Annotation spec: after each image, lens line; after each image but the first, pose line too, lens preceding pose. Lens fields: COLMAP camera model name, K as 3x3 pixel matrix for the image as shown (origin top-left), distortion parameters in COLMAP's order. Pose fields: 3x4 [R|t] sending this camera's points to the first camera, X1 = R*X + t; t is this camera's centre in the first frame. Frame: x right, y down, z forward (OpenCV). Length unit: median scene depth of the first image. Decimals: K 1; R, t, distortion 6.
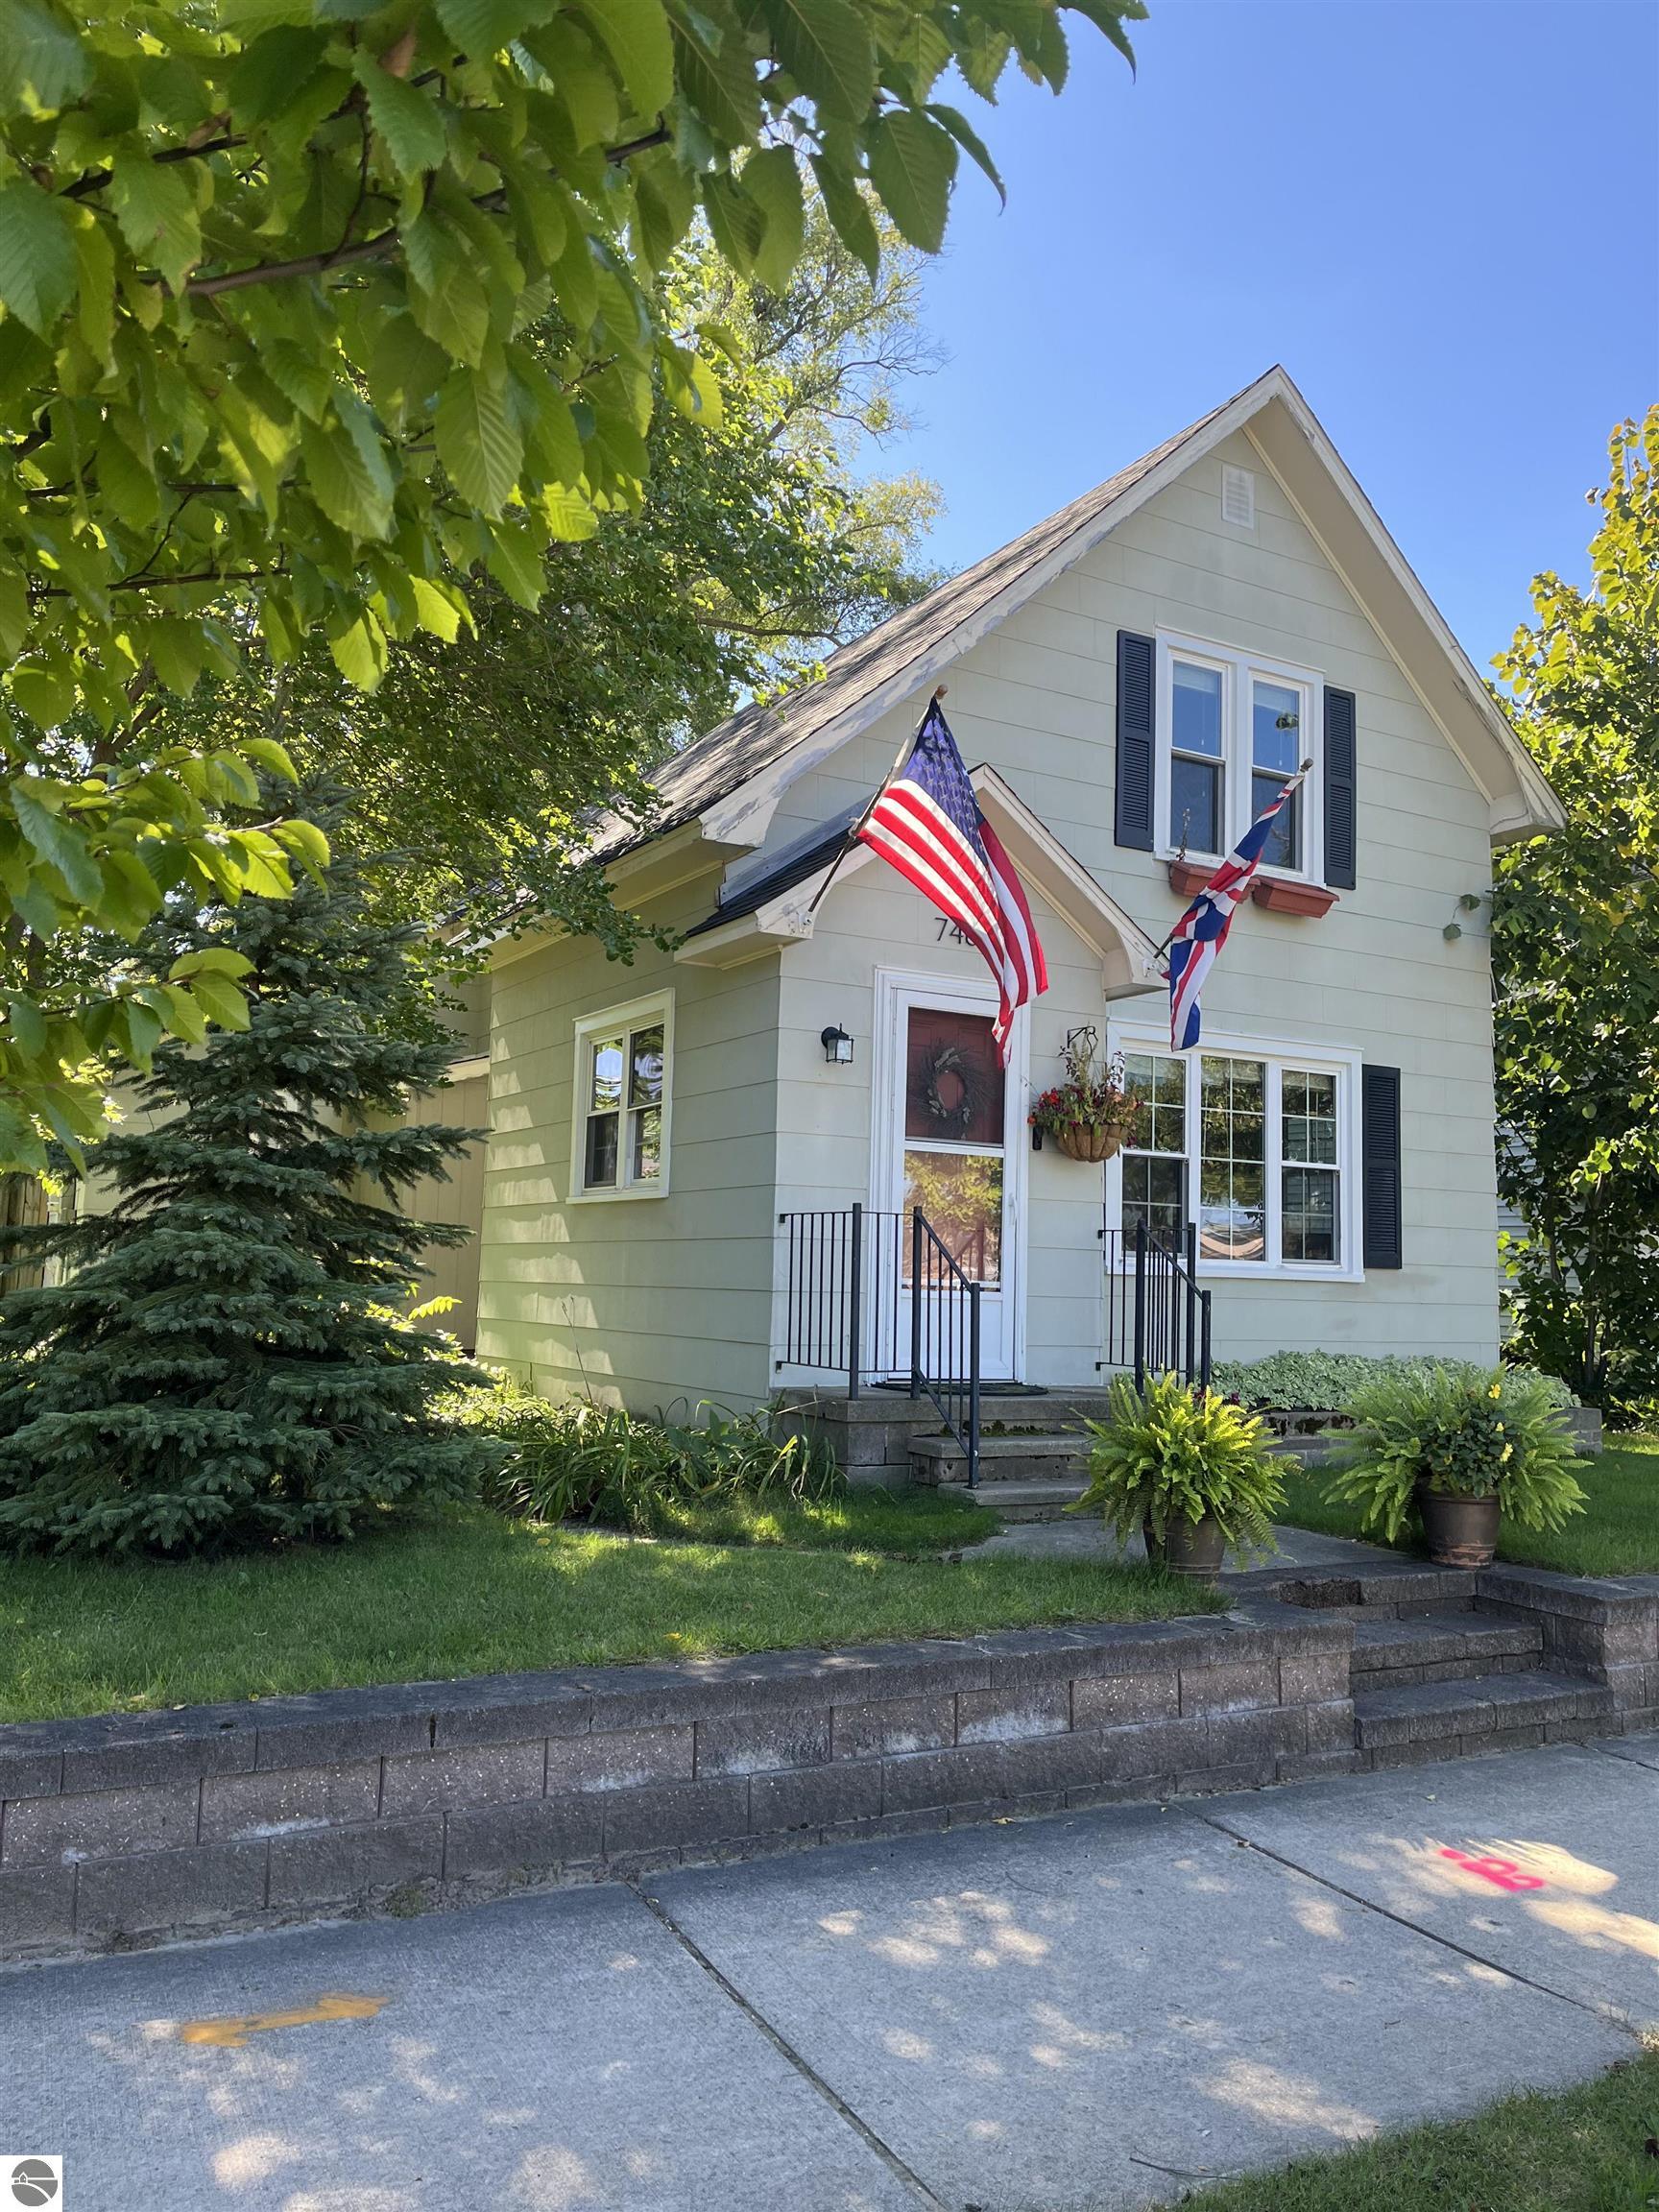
lens RADIAL K [[1671.3, 0, 838.7], [0, 1671.3, 1102.0], [0, 0, 1]] dist [0.067116, -0.091834]
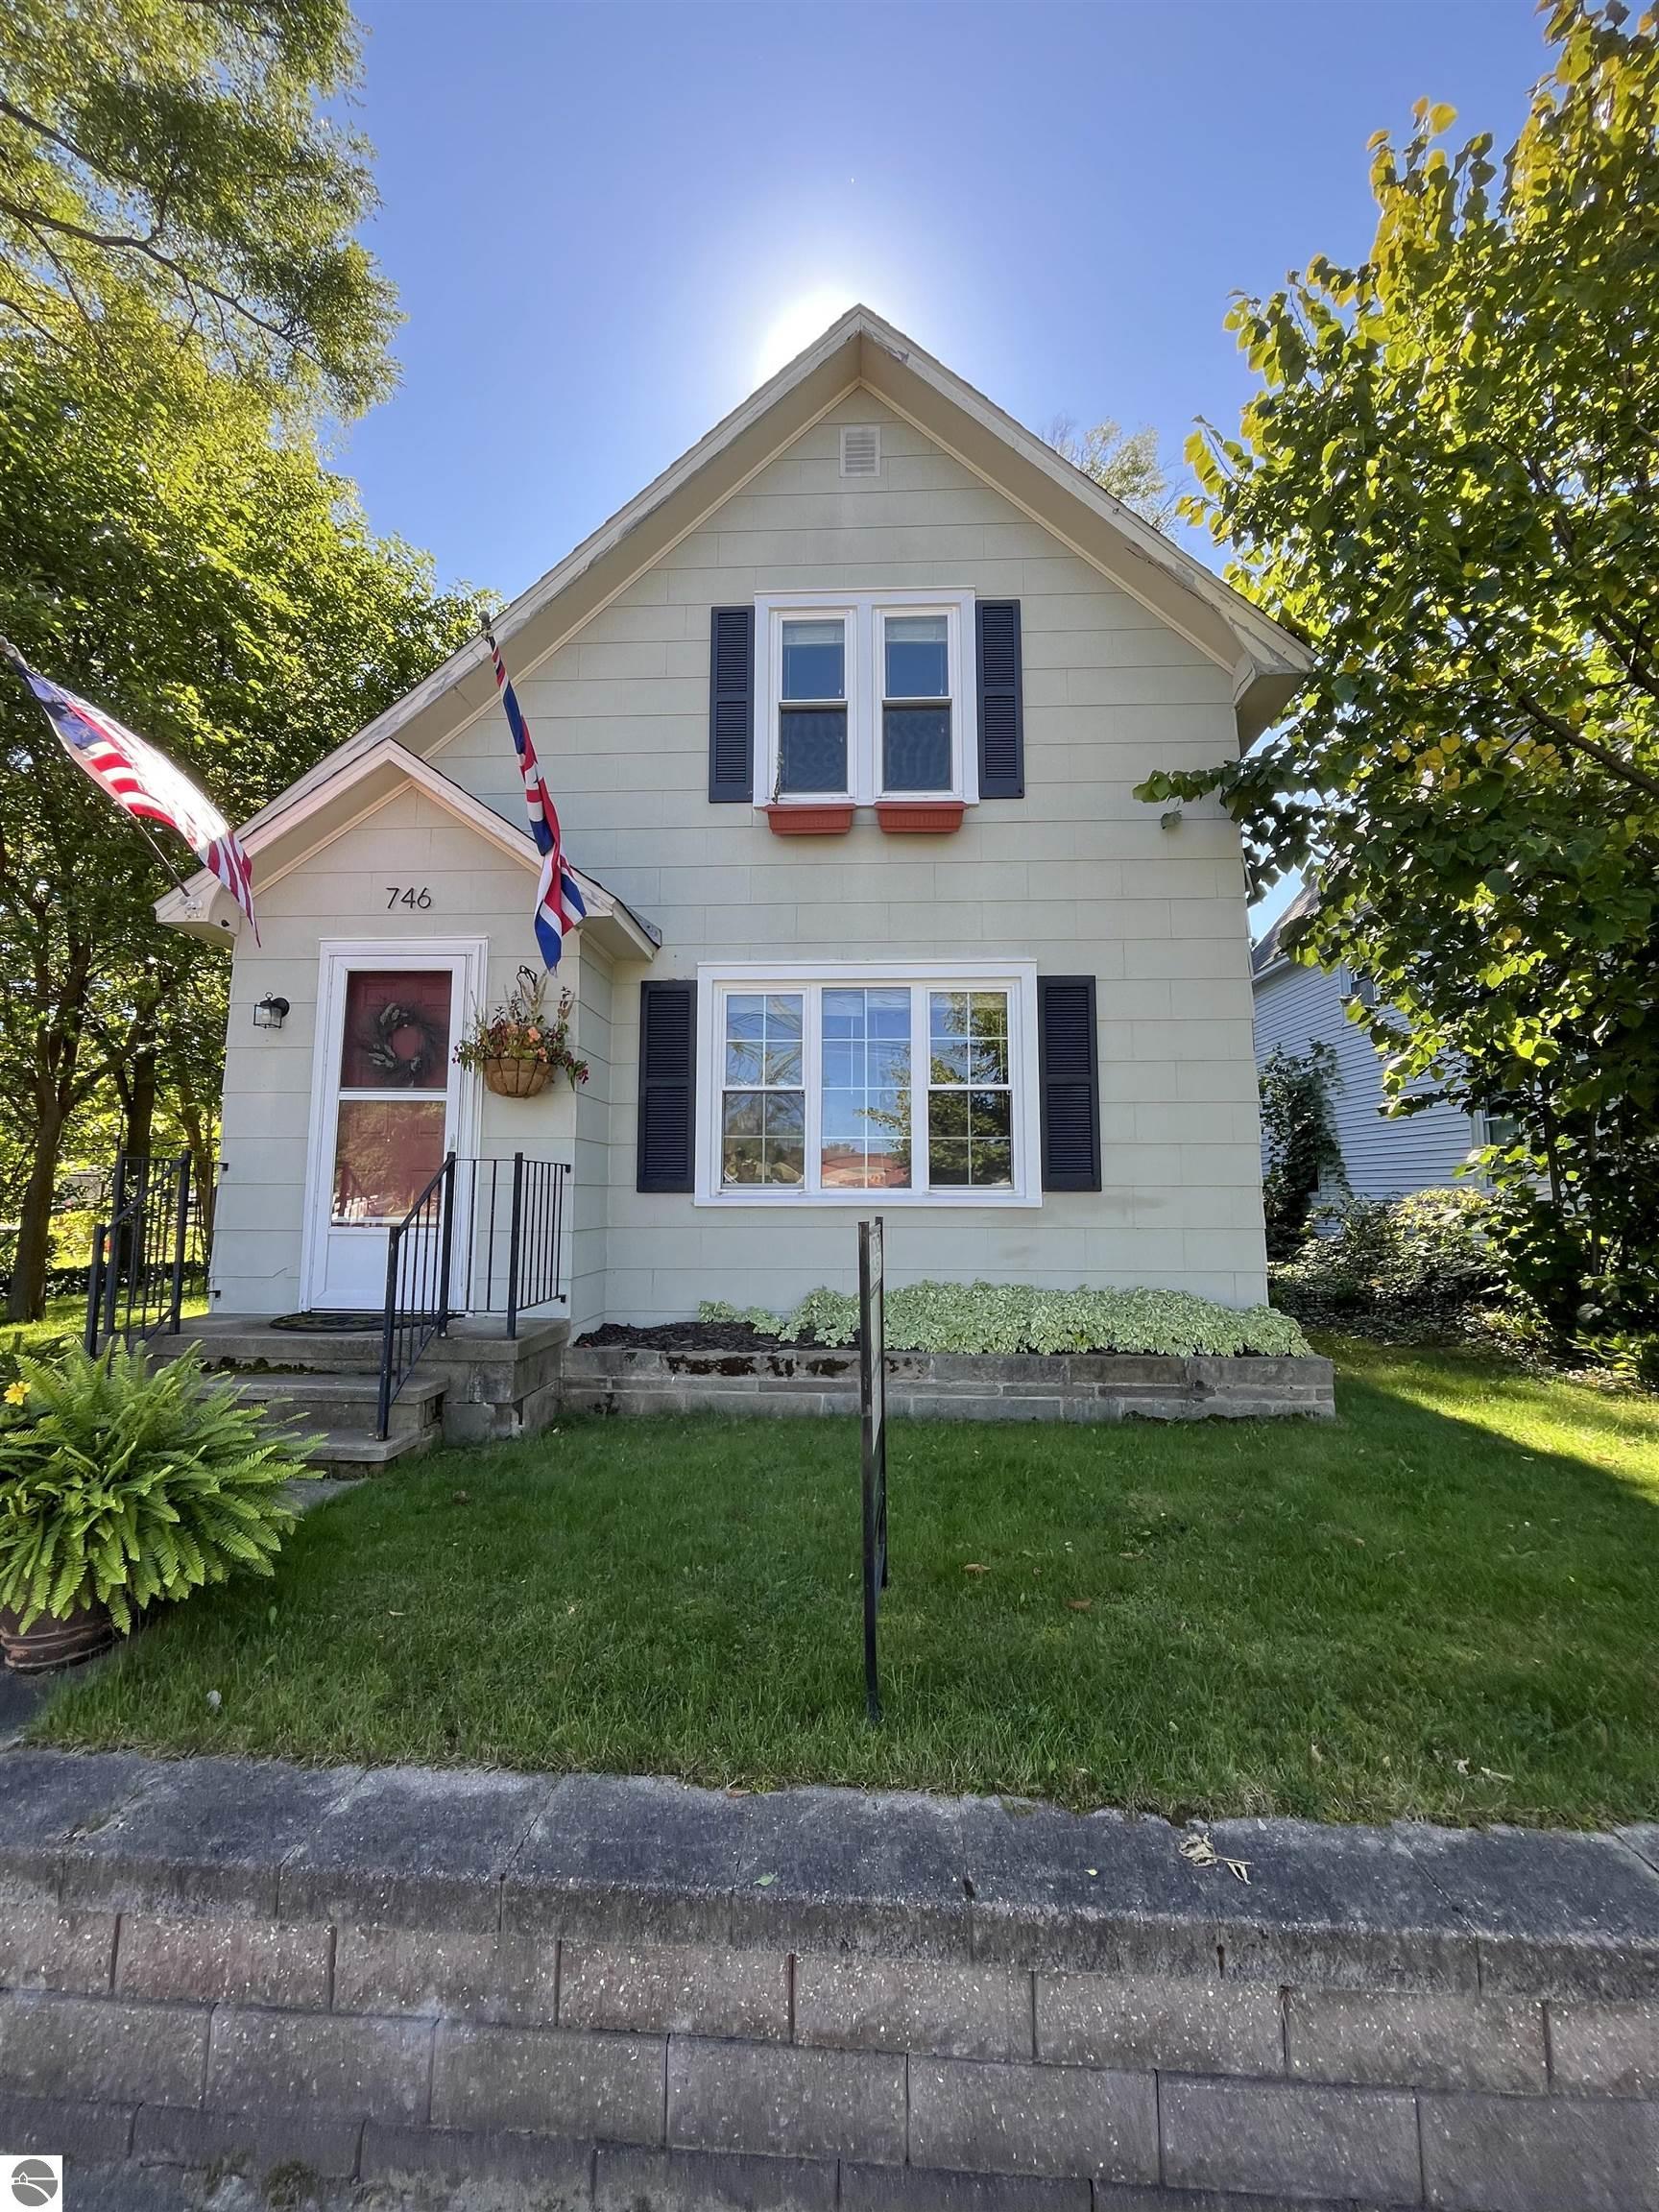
lens RADIAL K [[906.7, 0, 841.8], [0, 906.7, 1126.4], [0, 0, 1]] dist [-0.008394, 0.000209]
pose [[0.850777, -0.083596, -0.518836, 0.650287], [0.080459, 0.996348, -0.028598, 0.092379], [0.519331, -0.017414, 0.854396, 0.695592]]
